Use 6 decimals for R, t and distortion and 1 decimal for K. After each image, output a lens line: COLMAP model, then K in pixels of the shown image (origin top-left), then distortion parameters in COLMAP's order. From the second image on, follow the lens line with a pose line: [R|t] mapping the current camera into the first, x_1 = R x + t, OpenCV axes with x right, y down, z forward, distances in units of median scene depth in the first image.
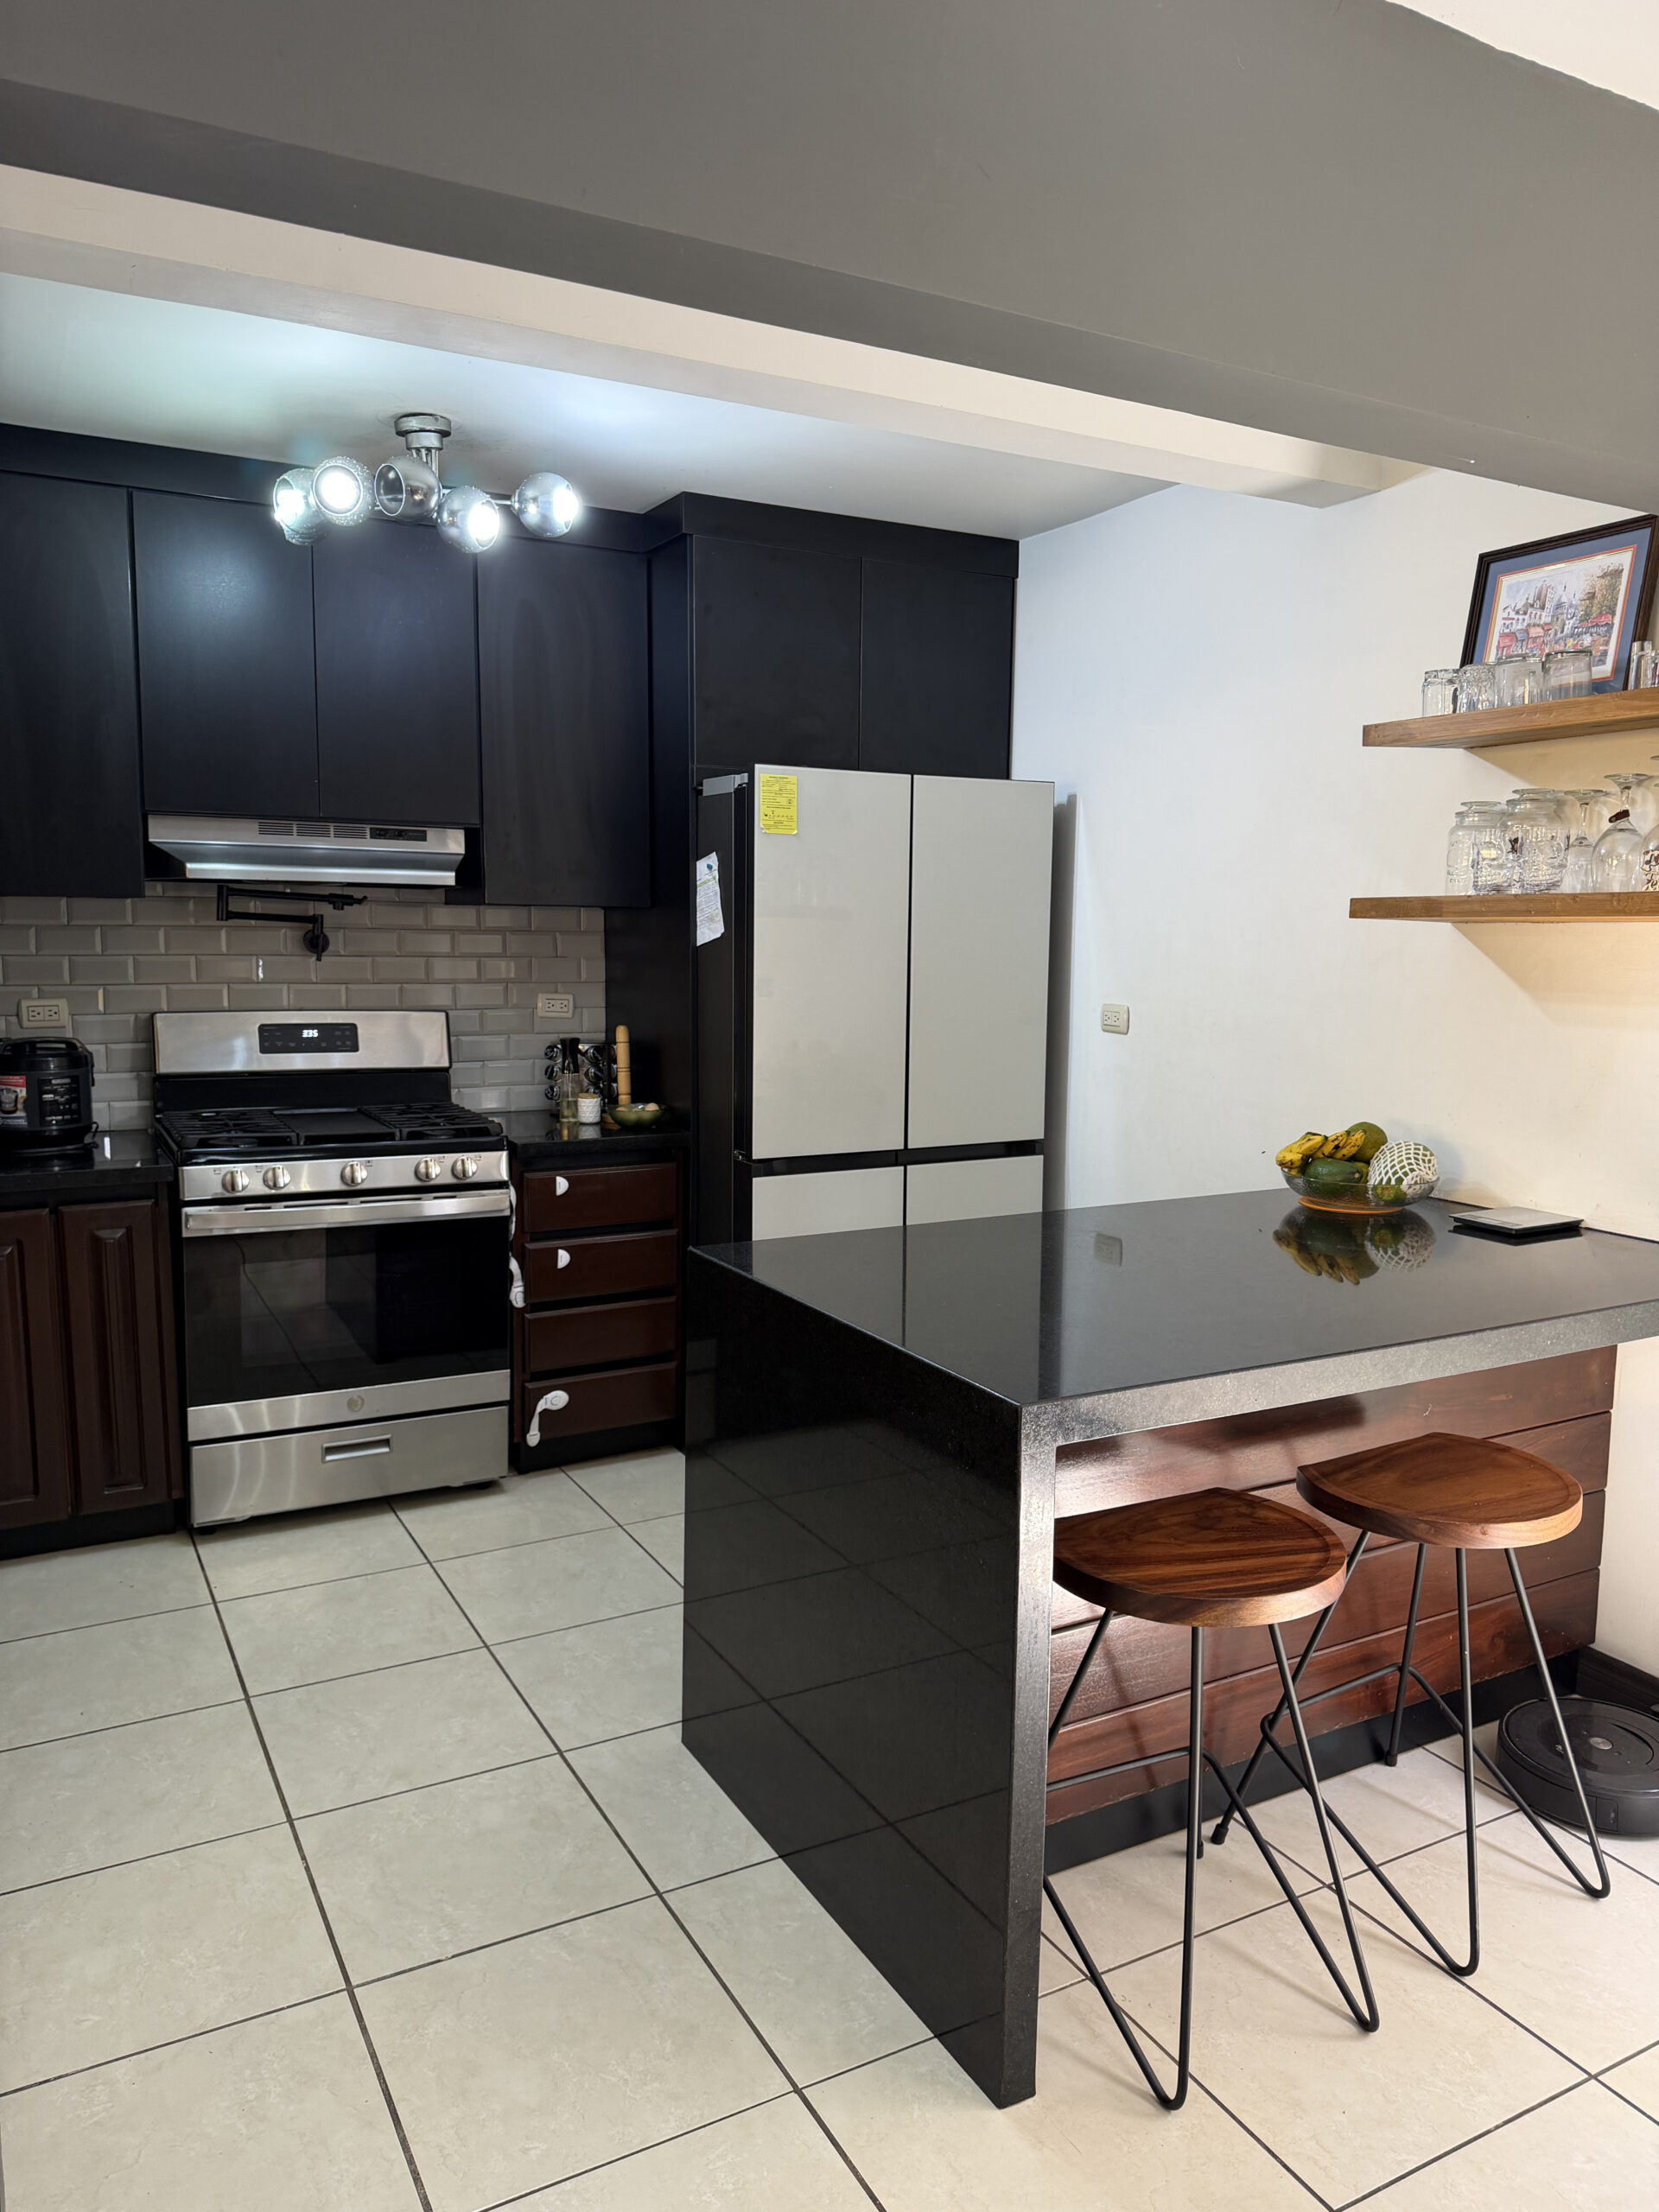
lens RADIAL K [[1553.1, 0, 828.6], [0, 1553.1, 1107.8], [0, 0, 1]] dist [0.069764, -0.099159]
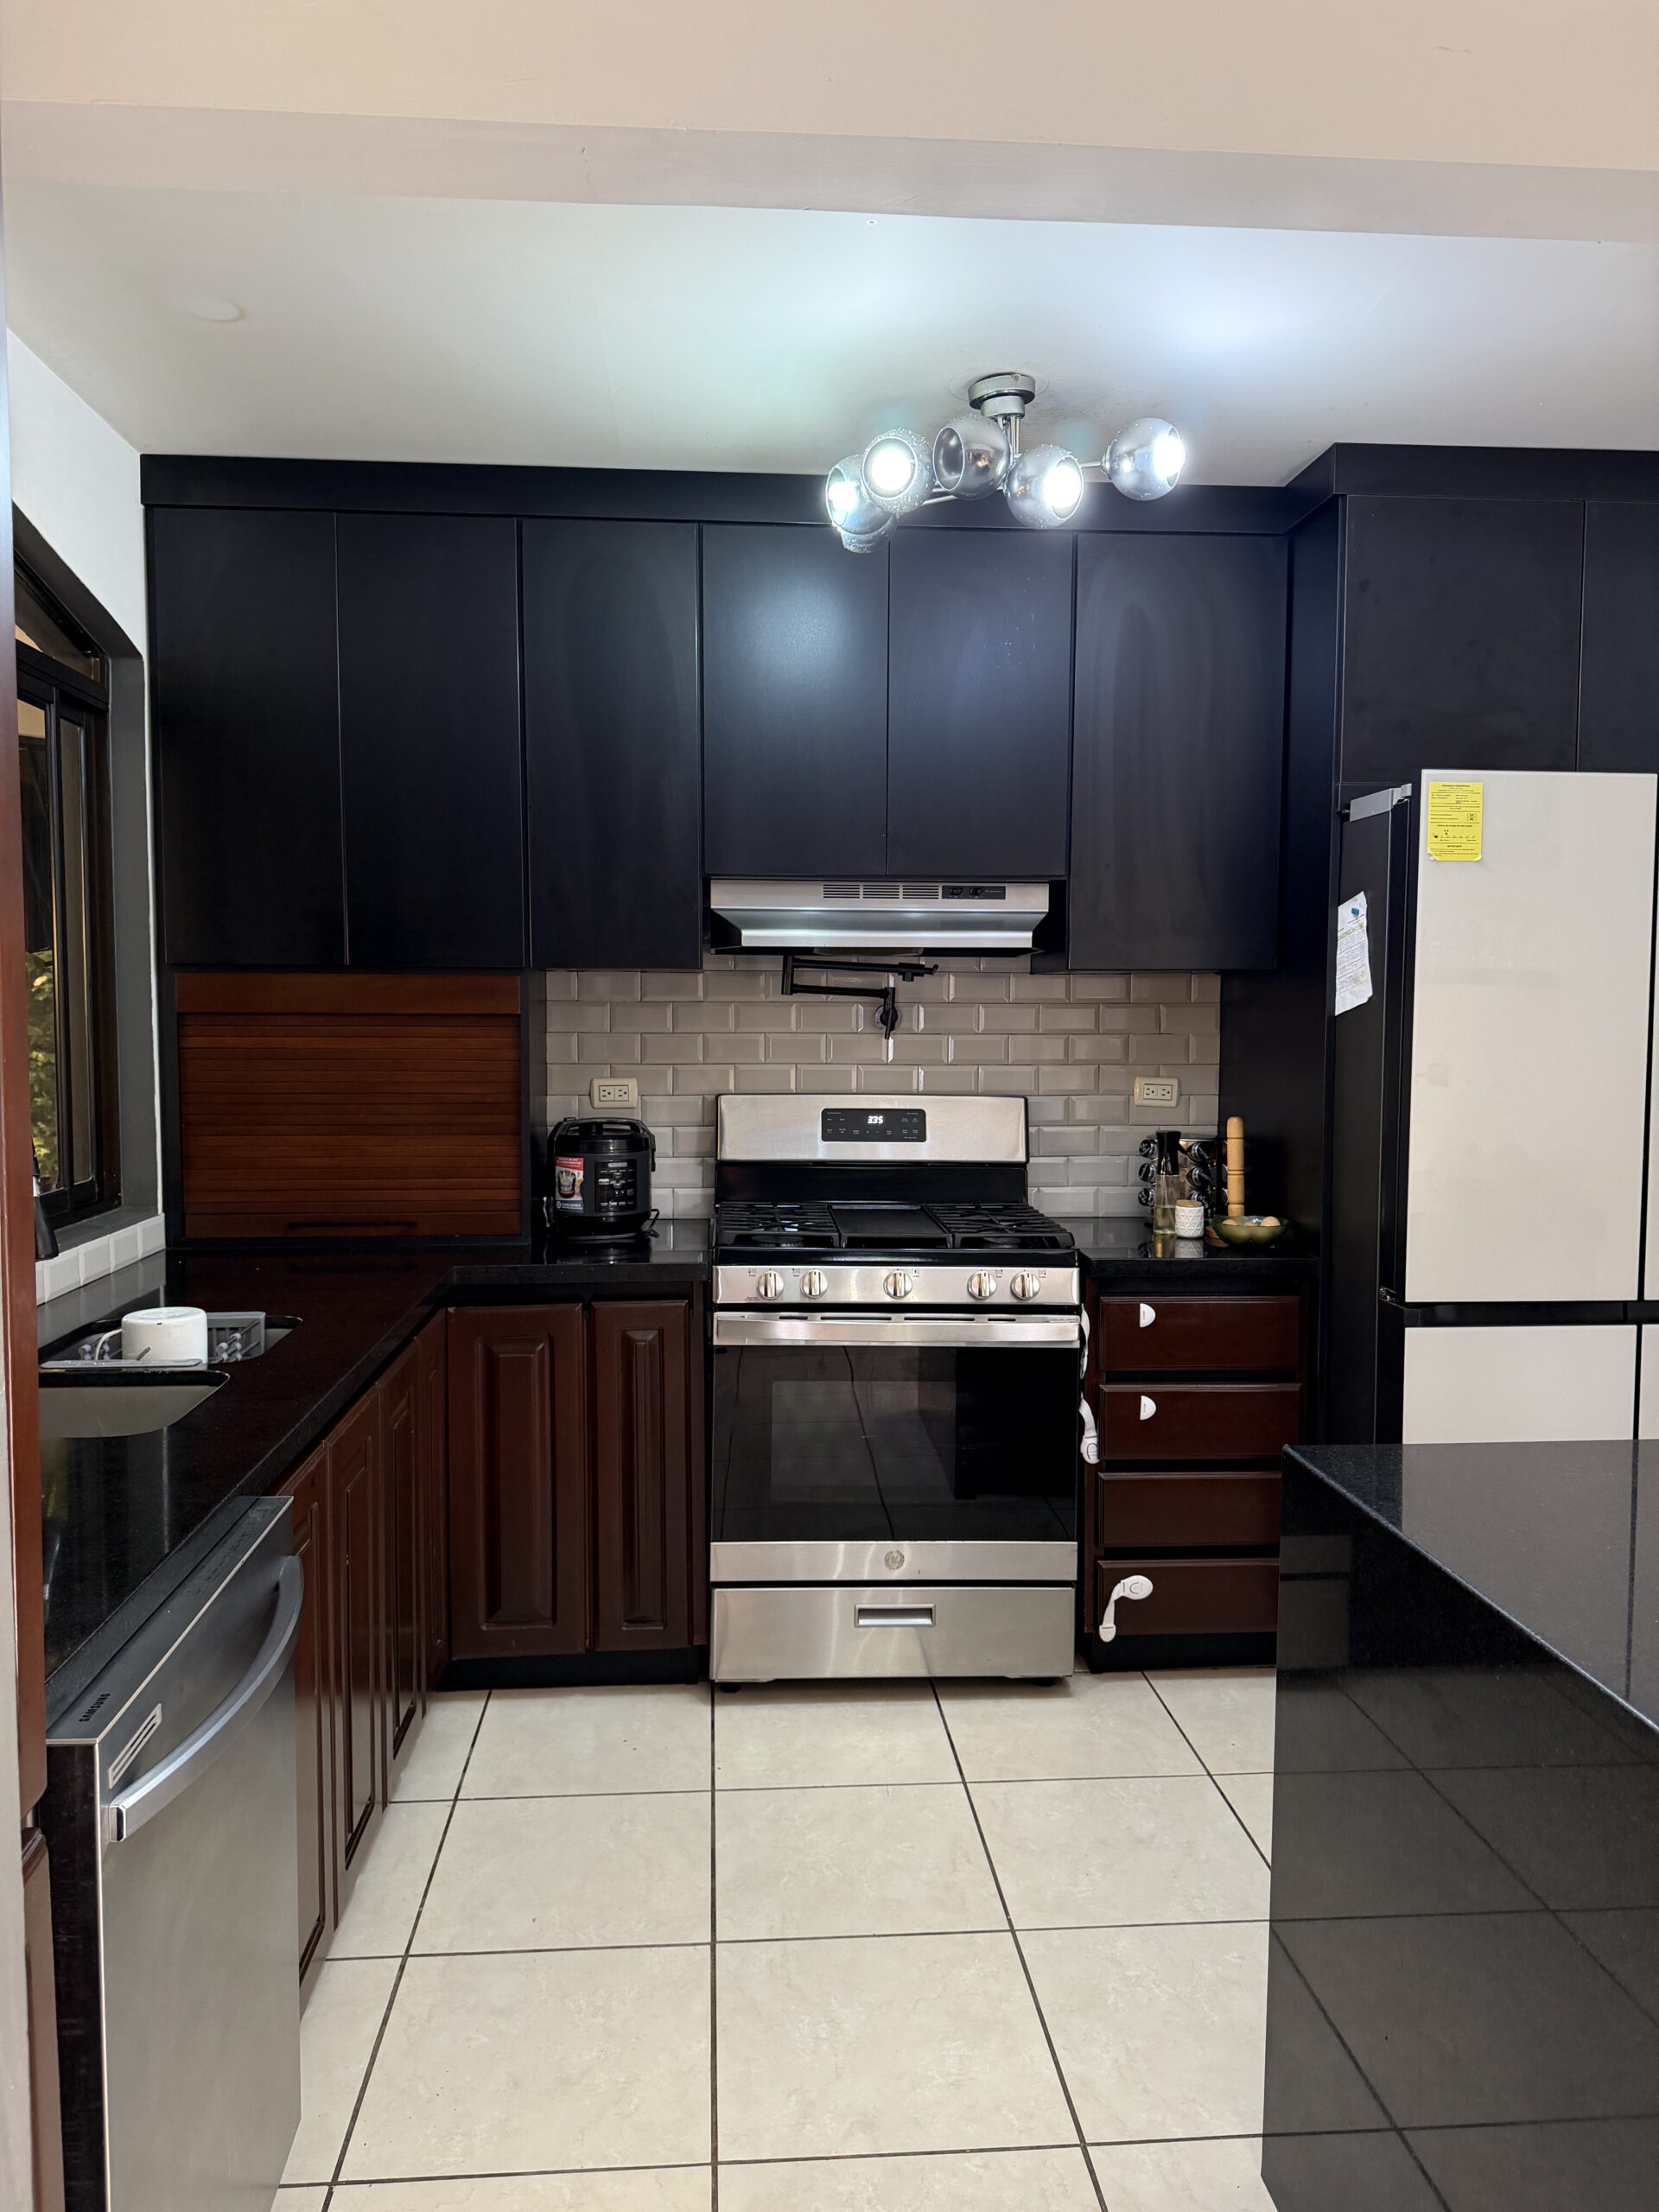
lens RADIAL K [[1553.1, 0, 822.8], [0, 1553.1, 1106.1], [0, 0, 1]] dist [0.069764, -0.099159]
pose [[0.911852, 0.017497, -0.410146, 0.002182], [-0.042744, 0.997707, -0.052466, -0.008741], [0.408288, 0.065373, 0.910509, 0.206853]]
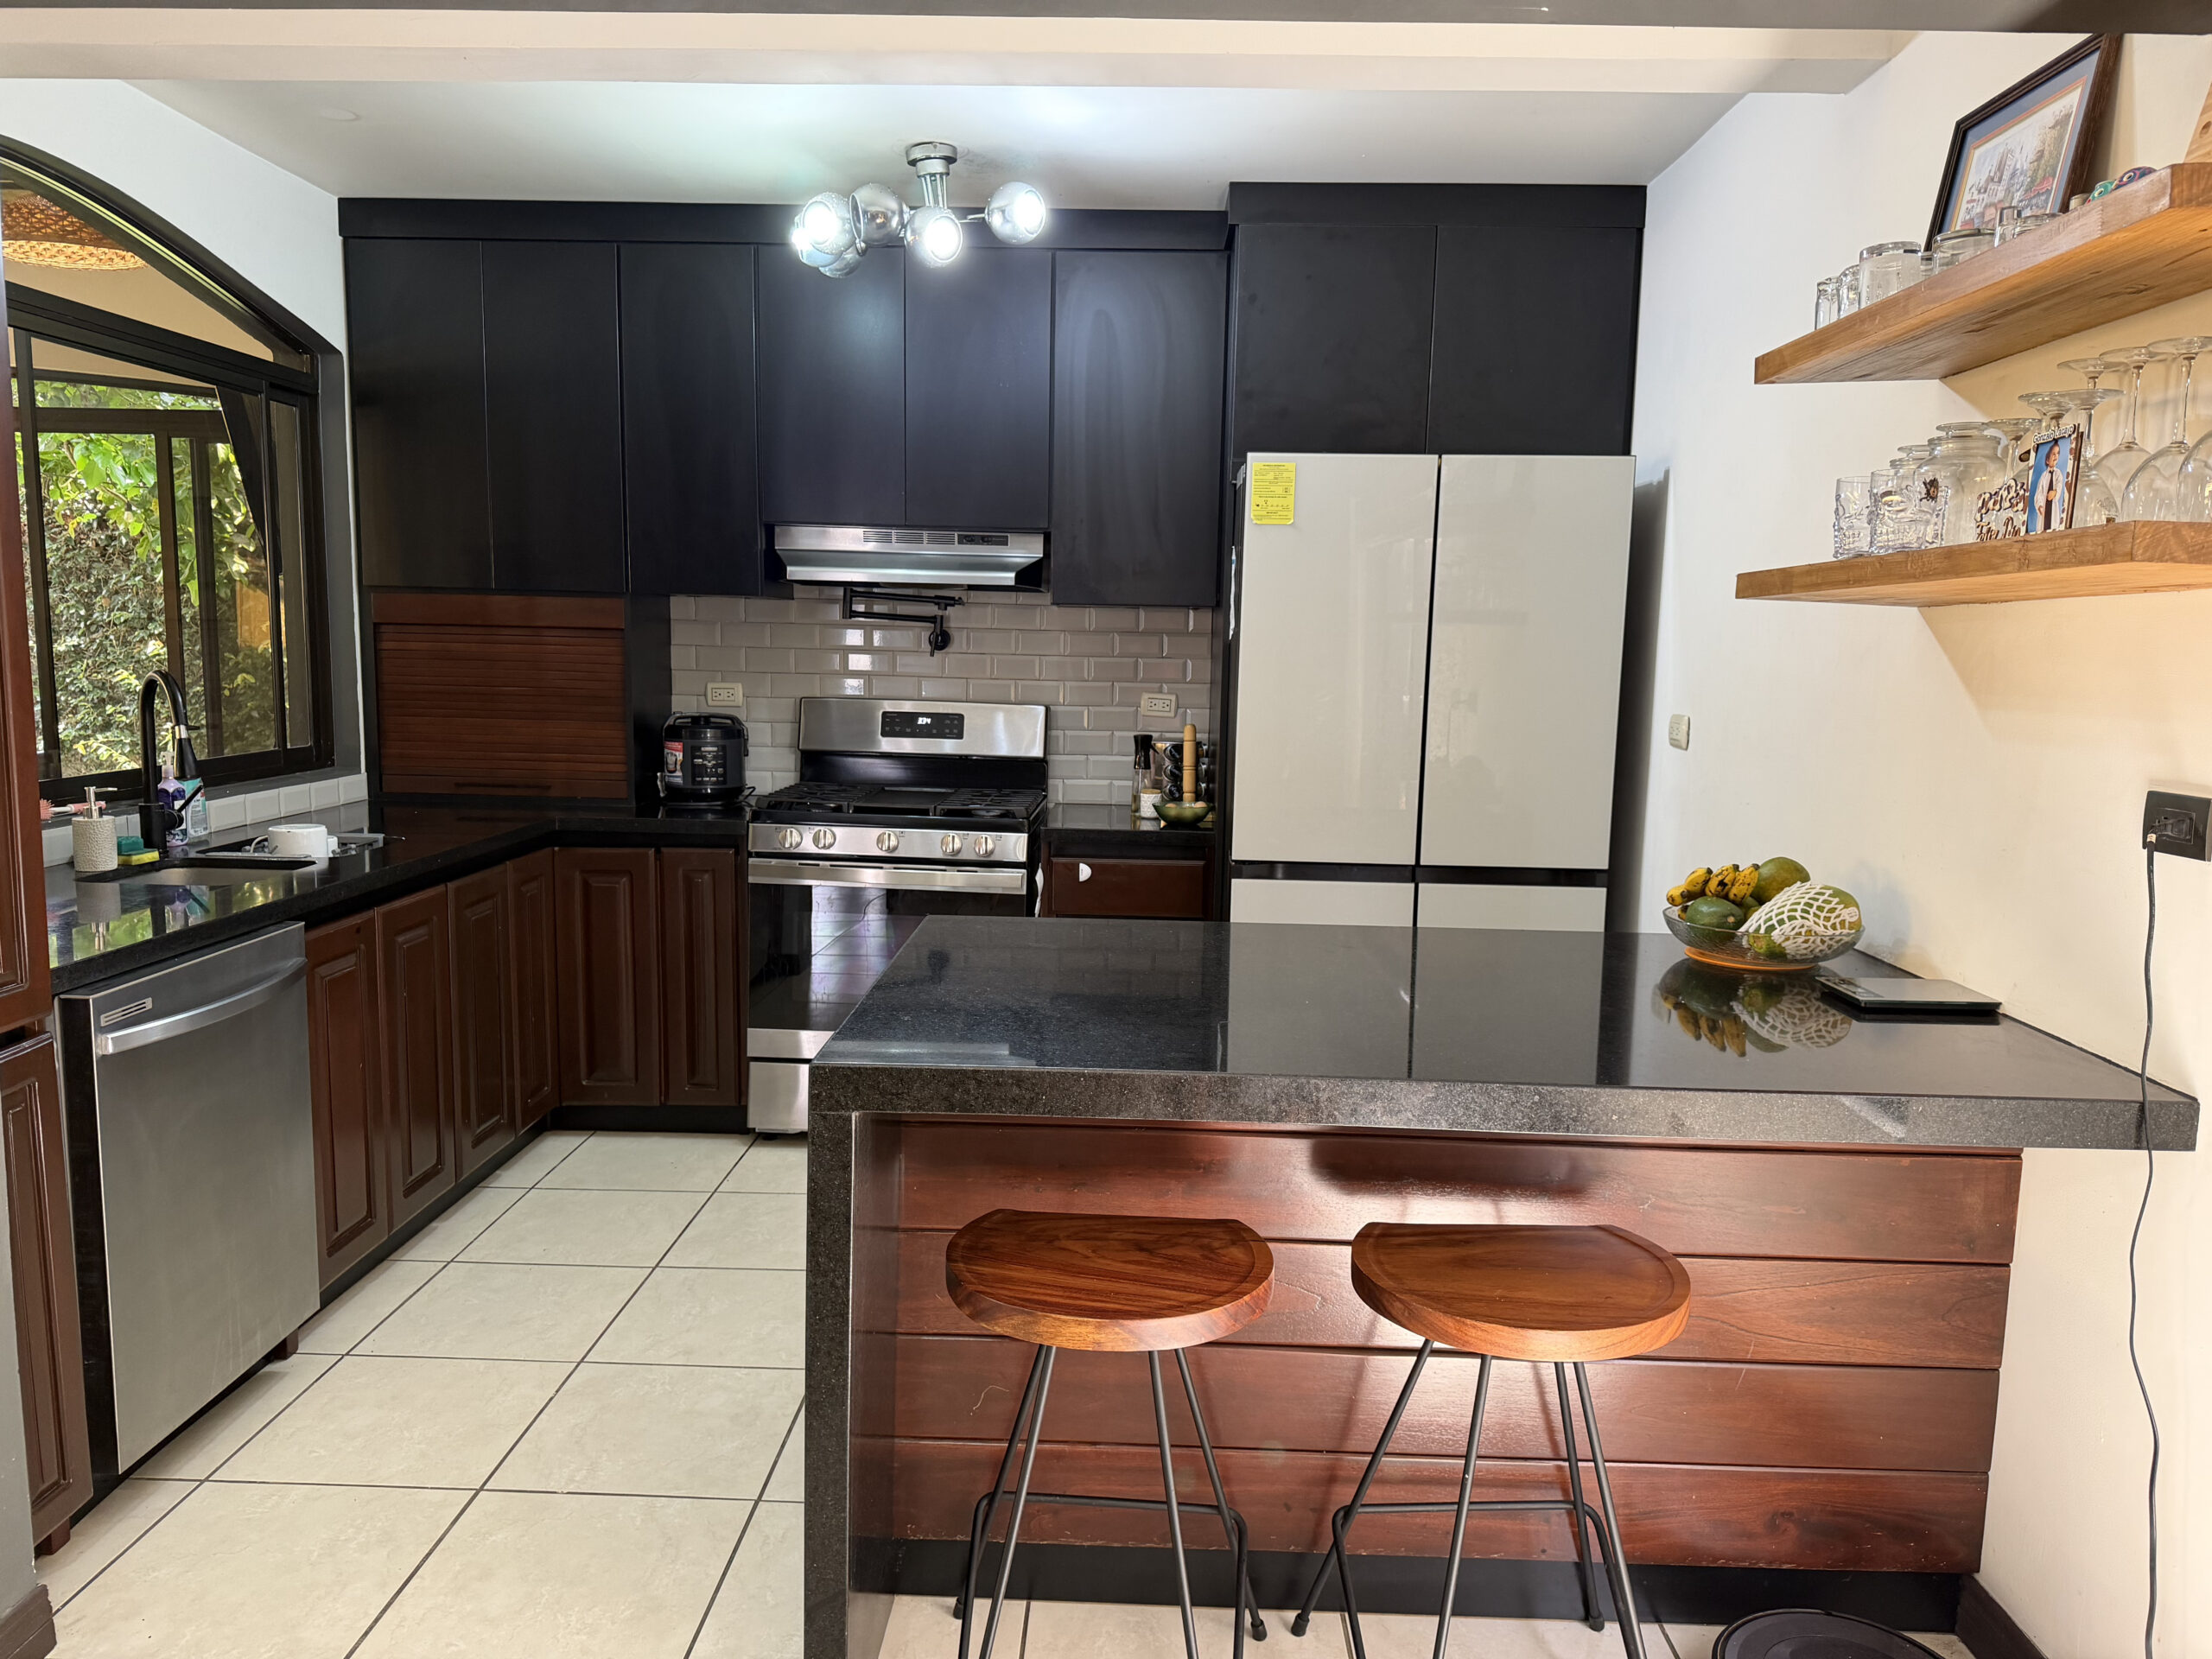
lens RADIAL K [[1553.1, 0, 1095.0], [0, 1553.1, 840.9], [0, 0, 1]] dist [0.069764, -0.099159]
pose [[0.862520, 0.072464, -0.500808, 0.373497], [-0.073221, 0.997150, 0.018175, 0.010226], [0.500697, 0.020993, 0.865368, 0.113633]]
